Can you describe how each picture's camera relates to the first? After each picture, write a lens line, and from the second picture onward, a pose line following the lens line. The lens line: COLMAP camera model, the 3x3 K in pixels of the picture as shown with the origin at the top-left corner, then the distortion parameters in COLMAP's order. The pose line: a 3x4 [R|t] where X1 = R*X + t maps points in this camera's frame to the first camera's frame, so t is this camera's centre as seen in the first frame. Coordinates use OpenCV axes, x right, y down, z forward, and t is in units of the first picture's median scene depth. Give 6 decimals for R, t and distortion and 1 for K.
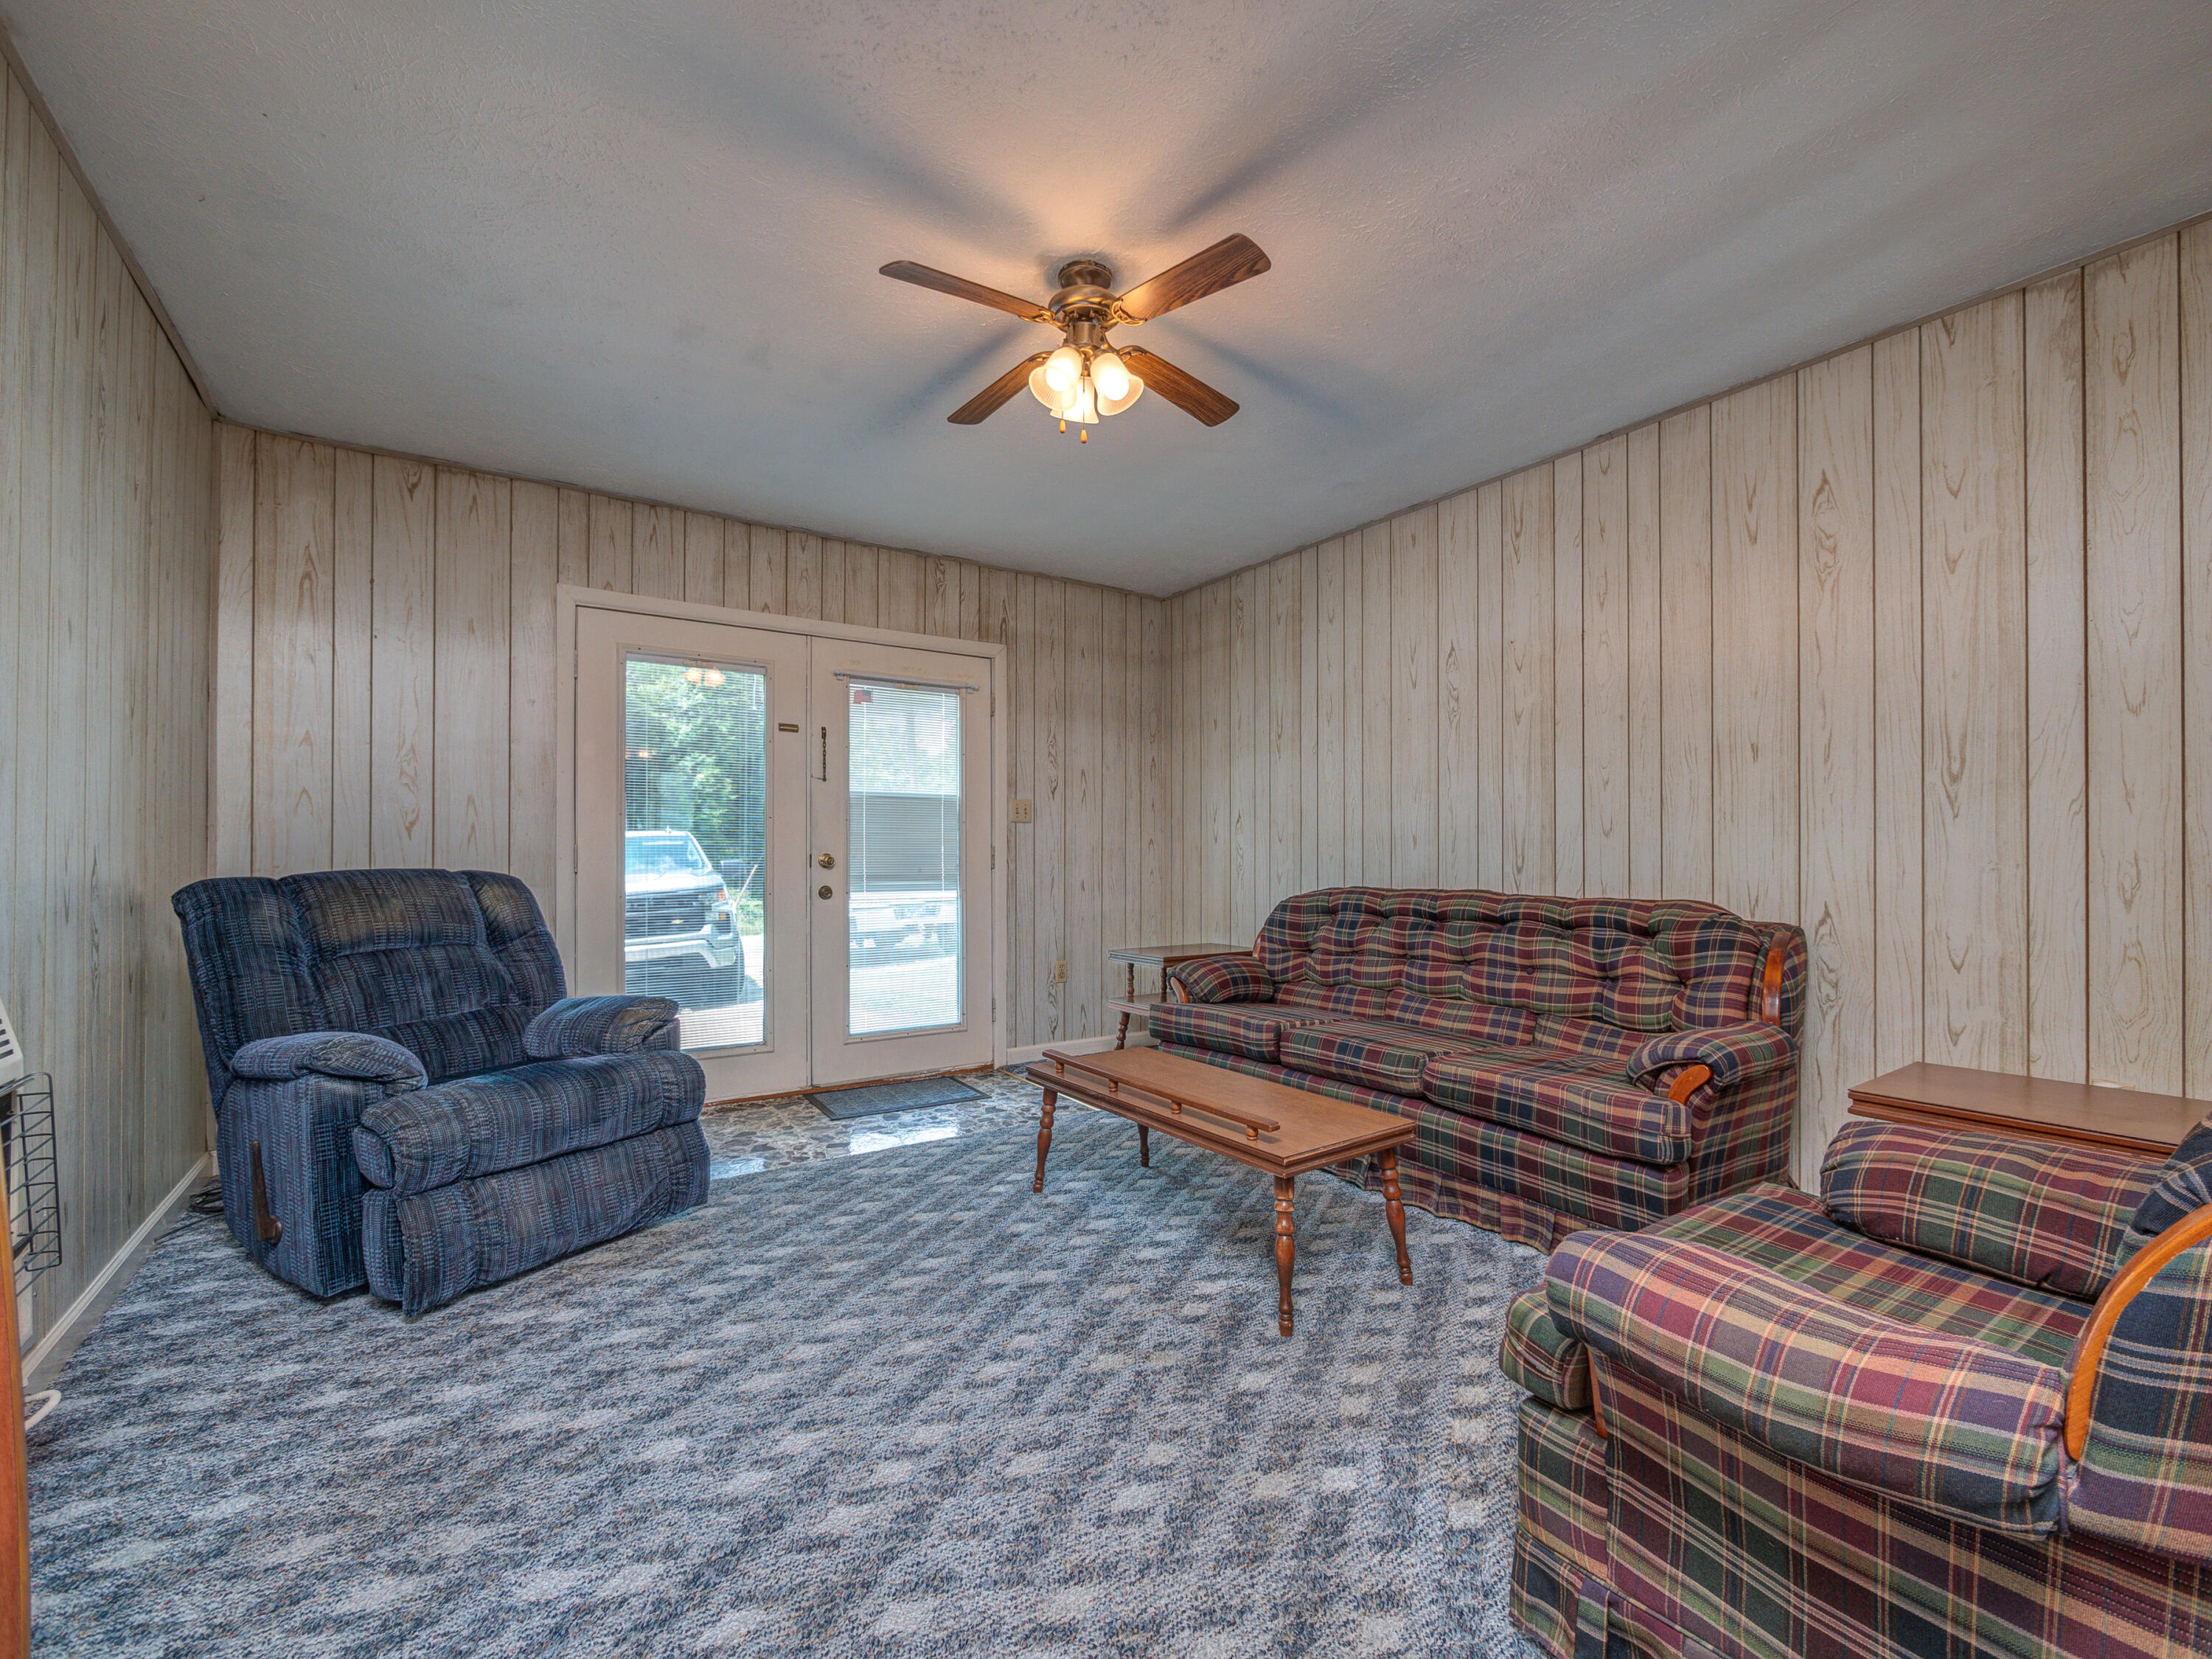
lens RADIAL K [[945.0, 0, 1107.0], [0, 945.0, 850.9], [0, 0, 1]] dist [-0.014701, 0.002980]
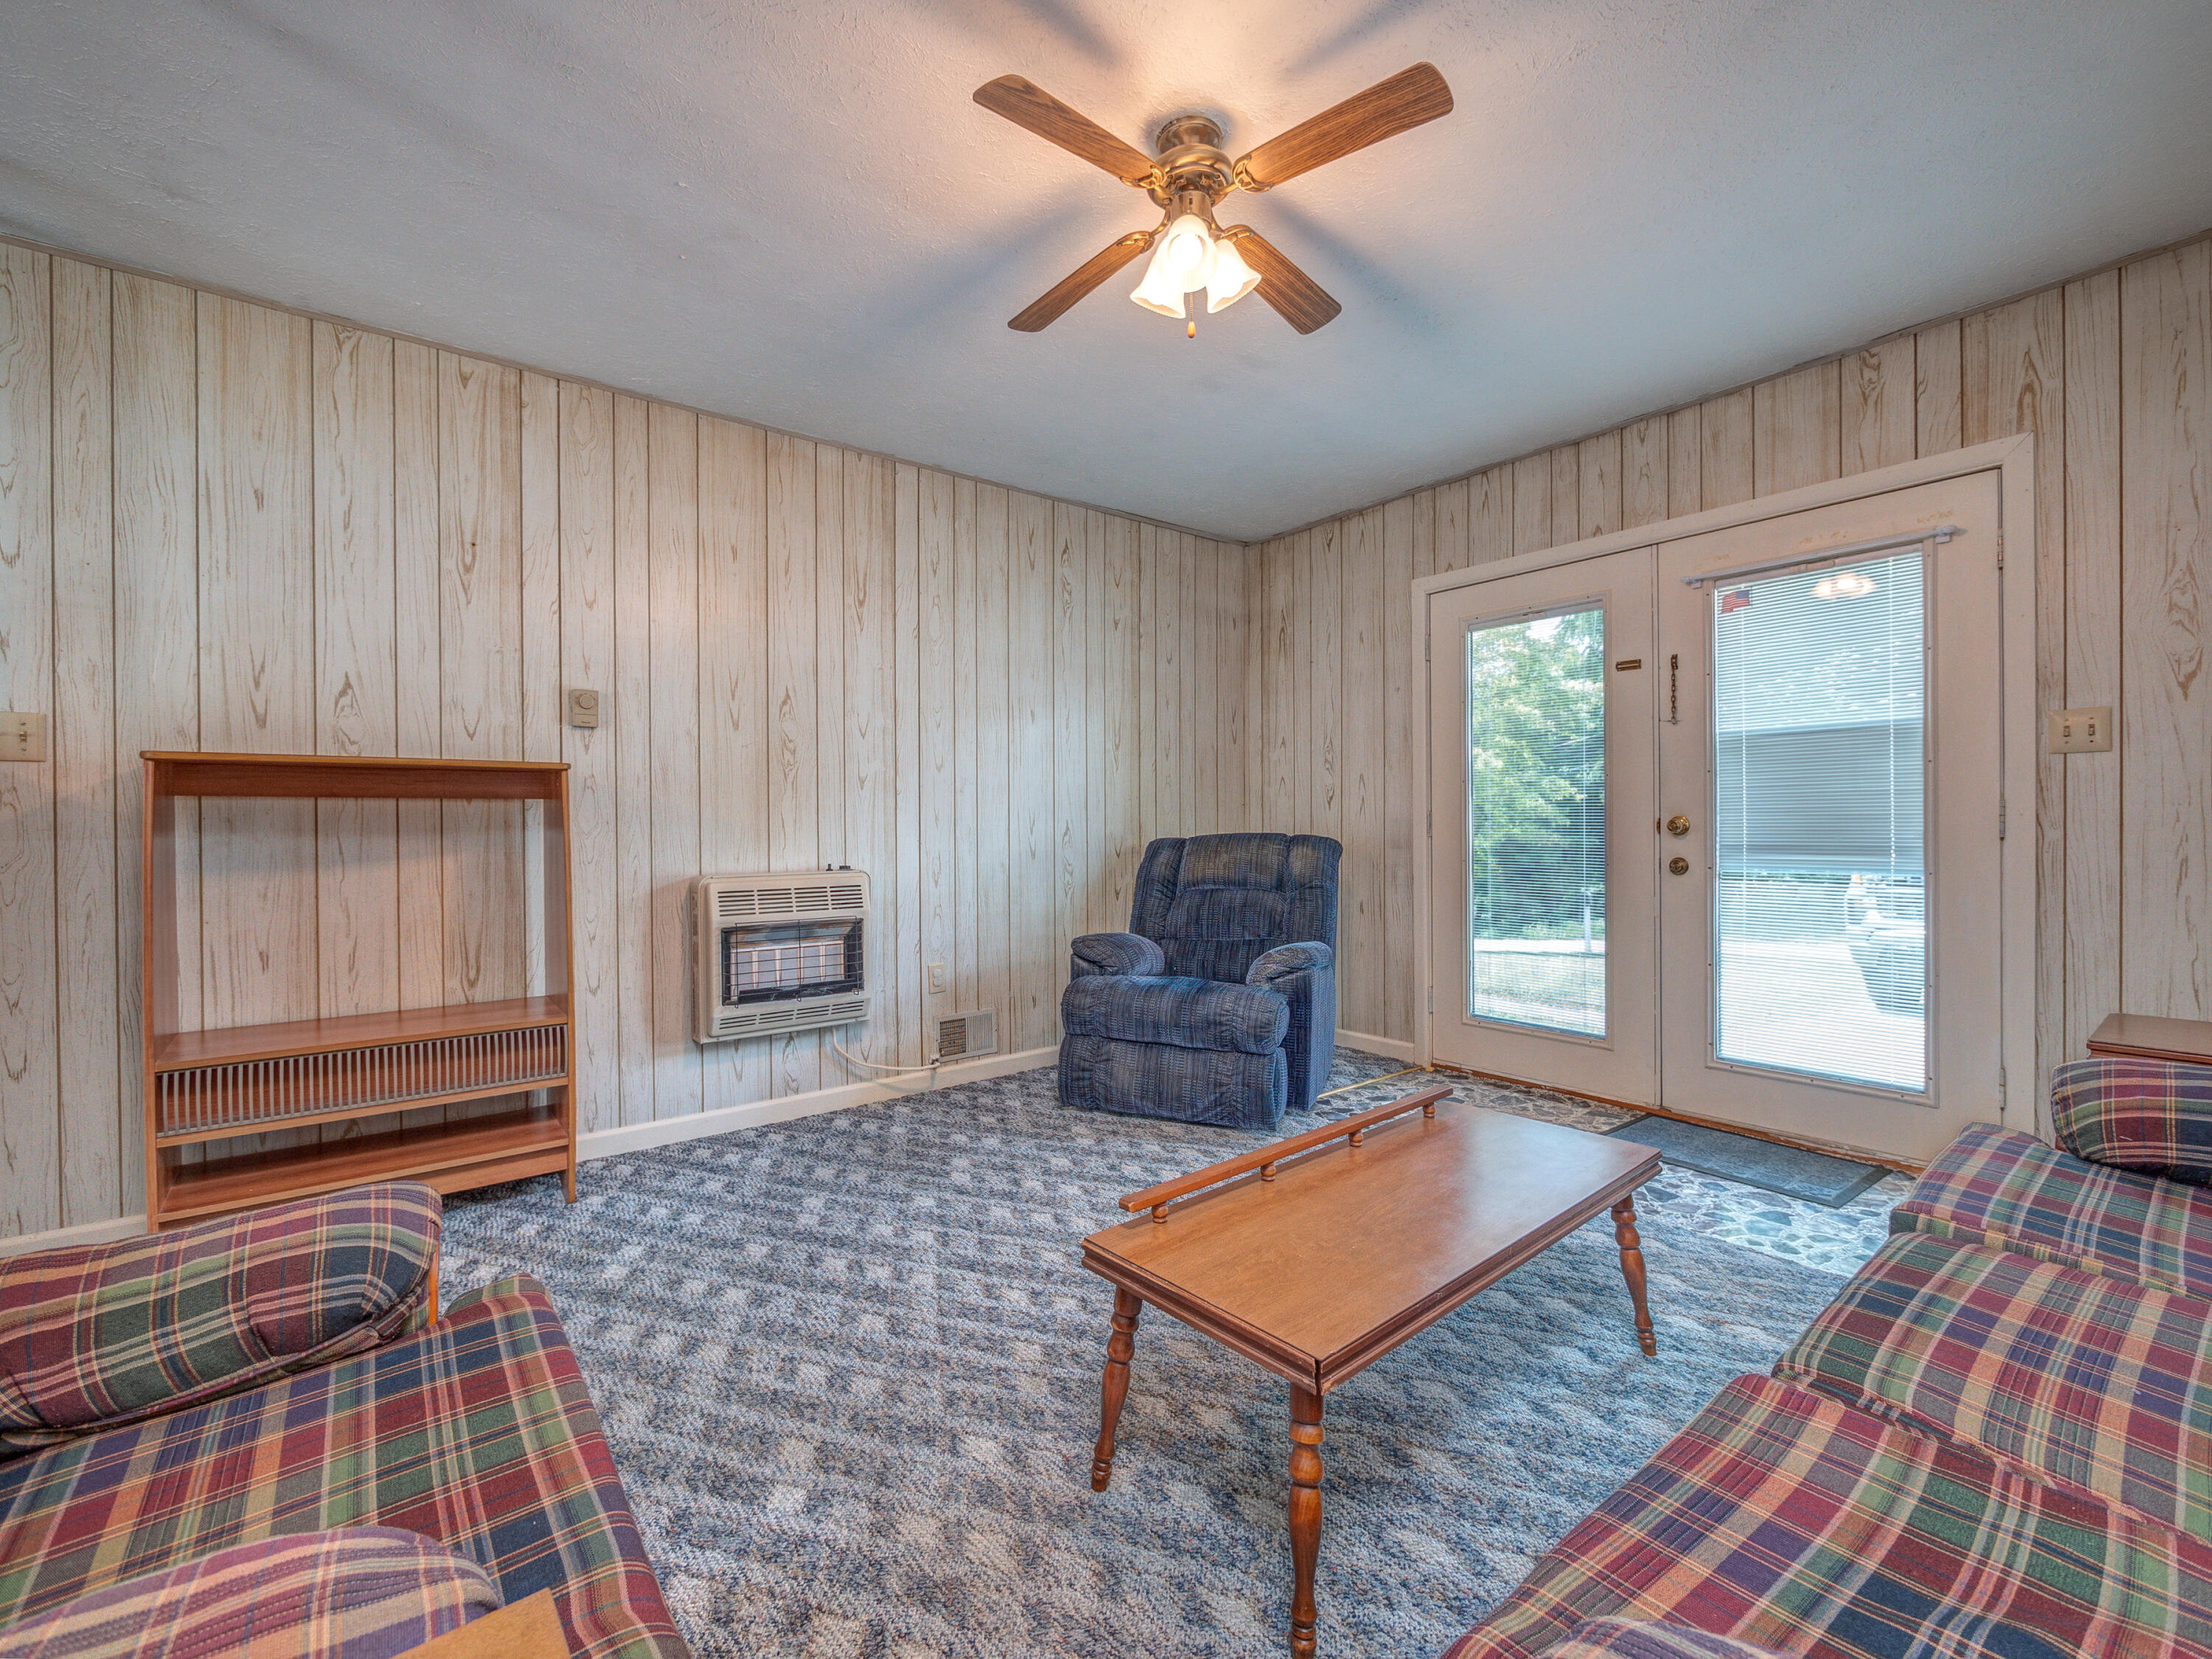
lens RADIAL K [[945.0, 0, 1100.3], [0, 945.0, 826.9], [0, 0, 1]] dist [-0.014701, 0.002980]
pose [[0.065230, 0.003114, -0.997865, 0.540733], [0.018112, 0.999827, 0.004304, -0.000221], [0.997706, -0.018354, 0.065162, 0.569218]]
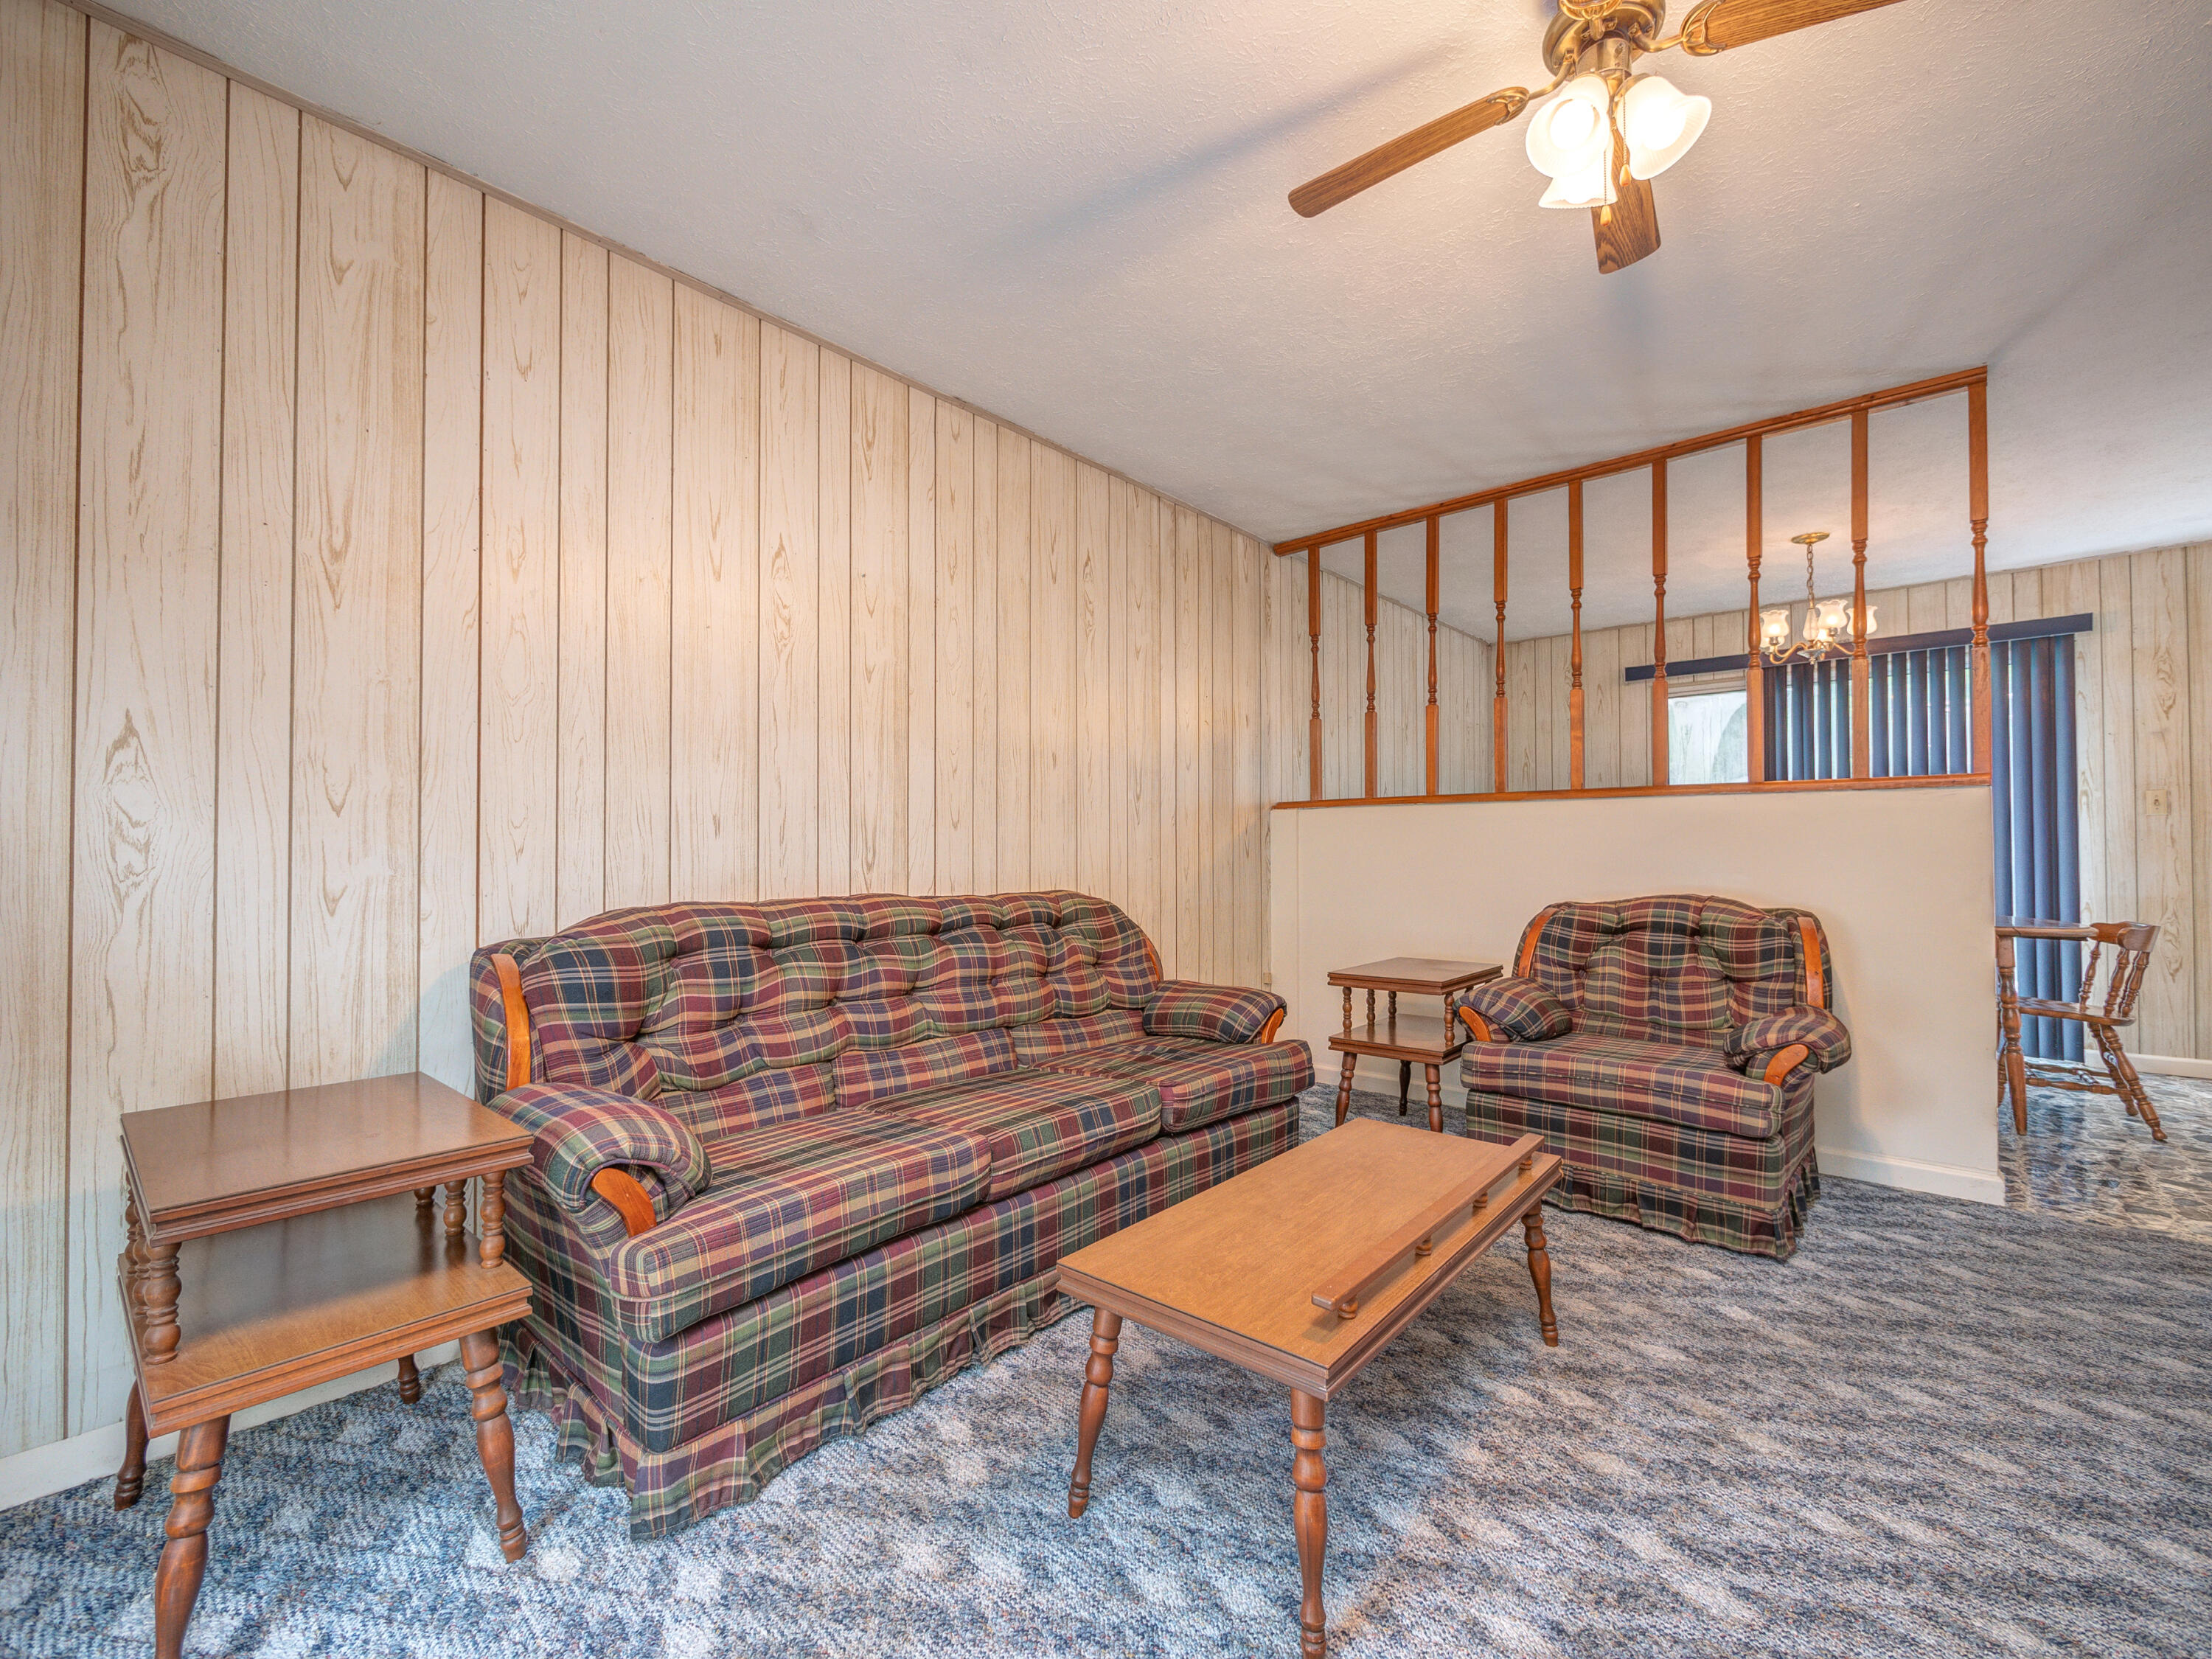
lens RADIAL K [[945.0, 0, 1113.0], [0, 945.0, 839.0], [0, 0, 1]] dist [-0.014701, 0.002980]
pose [[-0.248666, 0.013645, 0.968493, -0.376393], [-0.005760, 0.999862, -0.015566, 0.008024], [-0.968572, -0.009450, -0.248553, 0.991736]]
